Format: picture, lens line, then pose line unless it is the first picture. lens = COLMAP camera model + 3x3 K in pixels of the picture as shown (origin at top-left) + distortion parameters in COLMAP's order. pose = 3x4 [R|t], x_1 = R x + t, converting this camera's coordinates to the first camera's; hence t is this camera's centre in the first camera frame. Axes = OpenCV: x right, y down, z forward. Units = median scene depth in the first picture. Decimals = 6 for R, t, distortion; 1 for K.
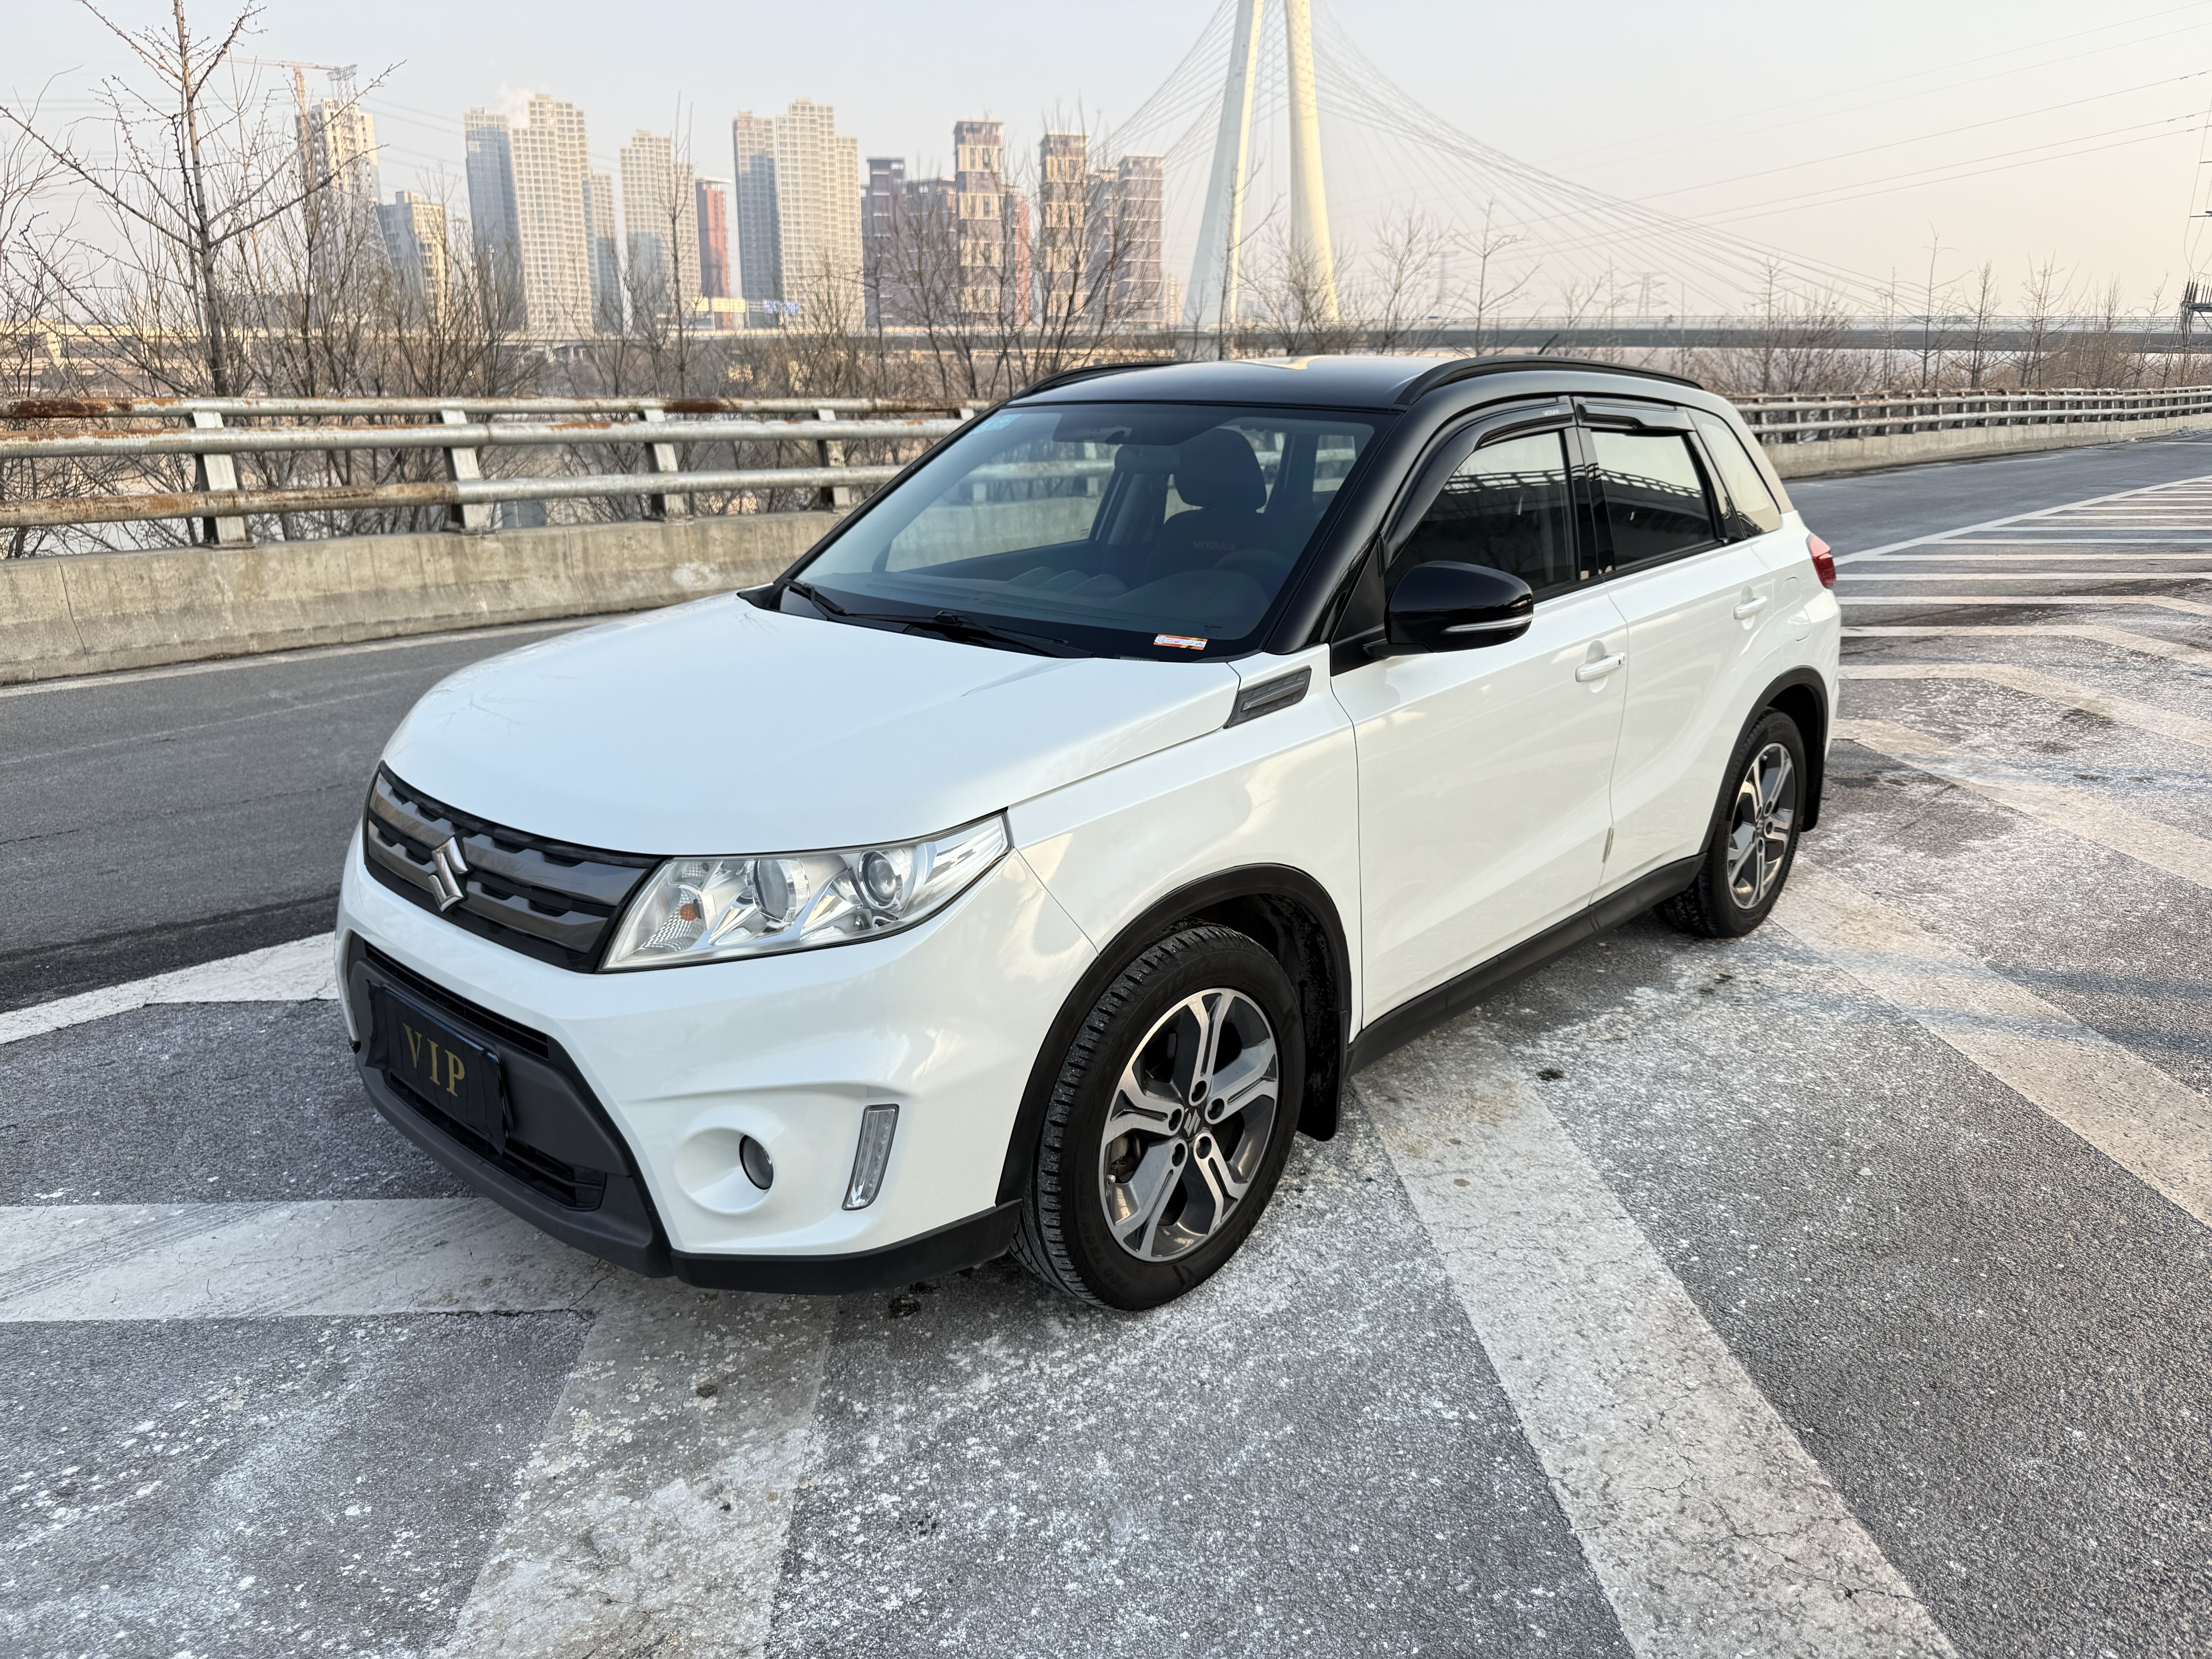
lens RADIAL K [[1546.2, 0, 1107.7], [0, 1546.2, 830.2], [0, 0, 1]] dist [0.009186, -0.016625]
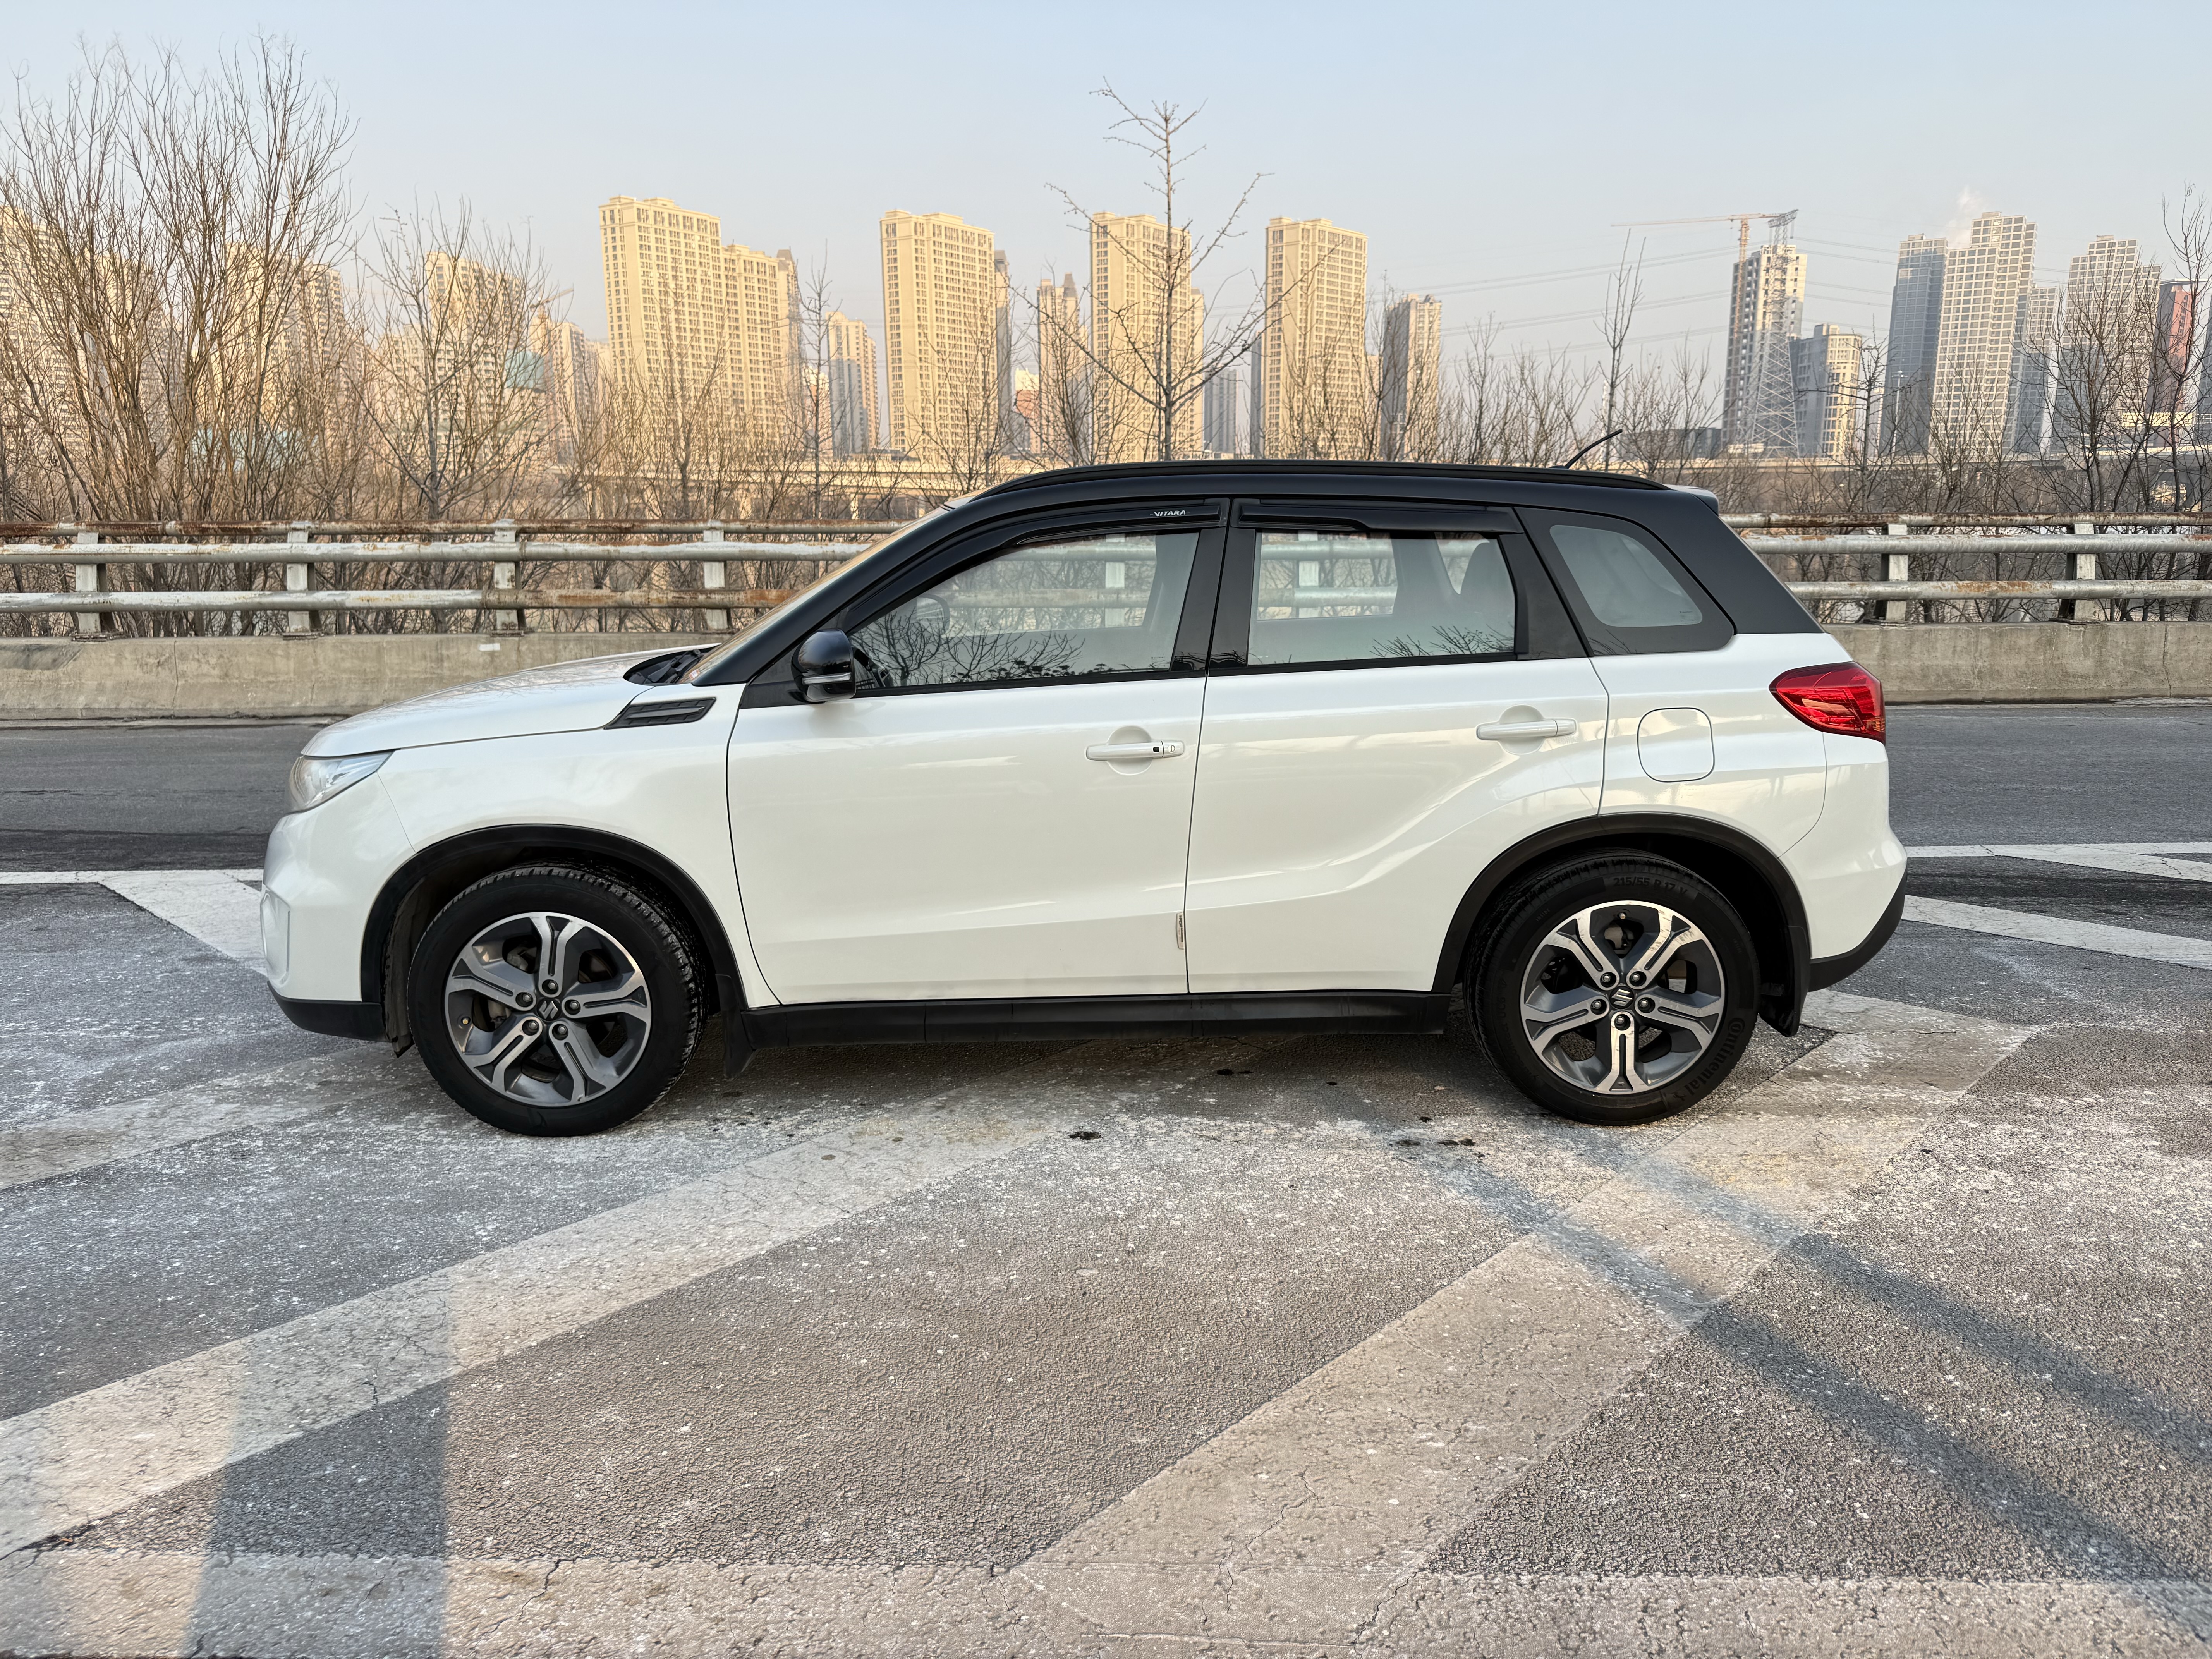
lens RADIAL K [[1546.2, 0, 1180.2], [0, 1546.2, 881.4], [0, 0, 1]] dist [0.009186, -0.016625]
pose [[0.699573, 0.158995, -0.696648, 1.315061], [-0.190192, 0.981194, 0.032945, -0.072350], [0.688784, 0.109449, 0.716657, 0.355347]]
